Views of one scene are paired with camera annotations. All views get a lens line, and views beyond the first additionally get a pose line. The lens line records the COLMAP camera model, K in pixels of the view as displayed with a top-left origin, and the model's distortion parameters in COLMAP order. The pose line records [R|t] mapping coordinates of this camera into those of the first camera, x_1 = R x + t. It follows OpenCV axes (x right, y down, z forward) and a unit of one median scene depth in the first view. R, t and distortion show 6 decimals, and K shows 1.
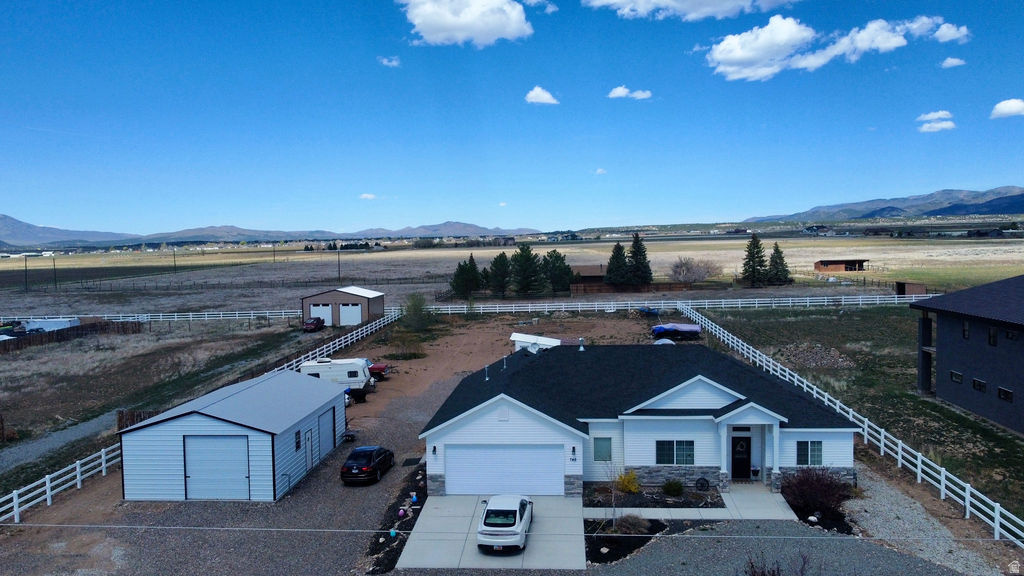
lens RADIAL K [[828.2, 0, 511.8], [0, 828.2, 286.3], [0, 0, 1]] dist [-0.005383, -0.003191]
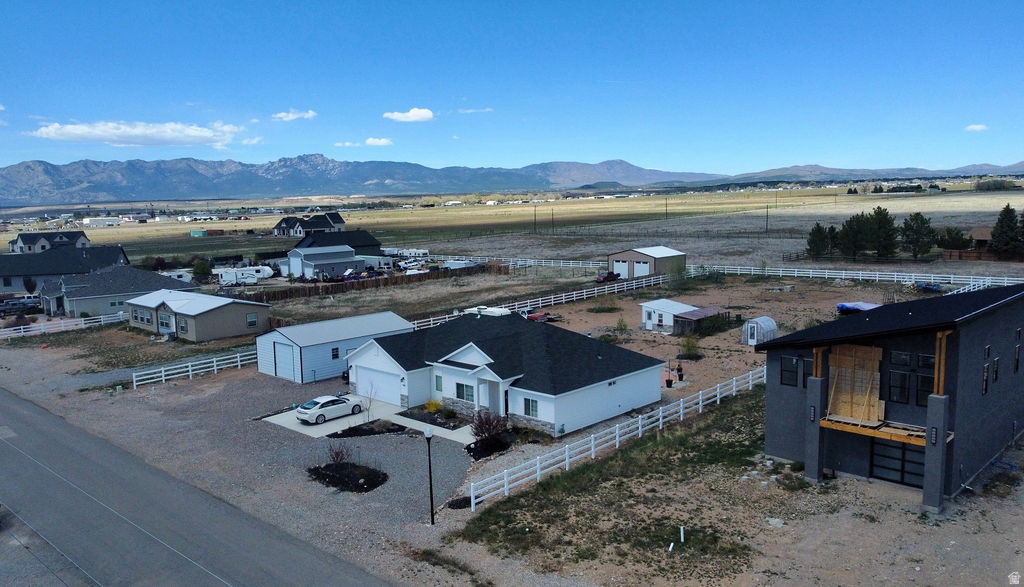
lens RADIAL K [[795.9, 0, 512.3], [0, 795.9, 295.5], [0, 0, 1]] dist [-0.007047, -0.002967]
pose [[0.768841, 0.081463, -0.634230, 0.397282], [-0.023879, 0.994818, 0.098832, -0.039592], [0.638994, -0.060841, 0.766802, -0.010154]]
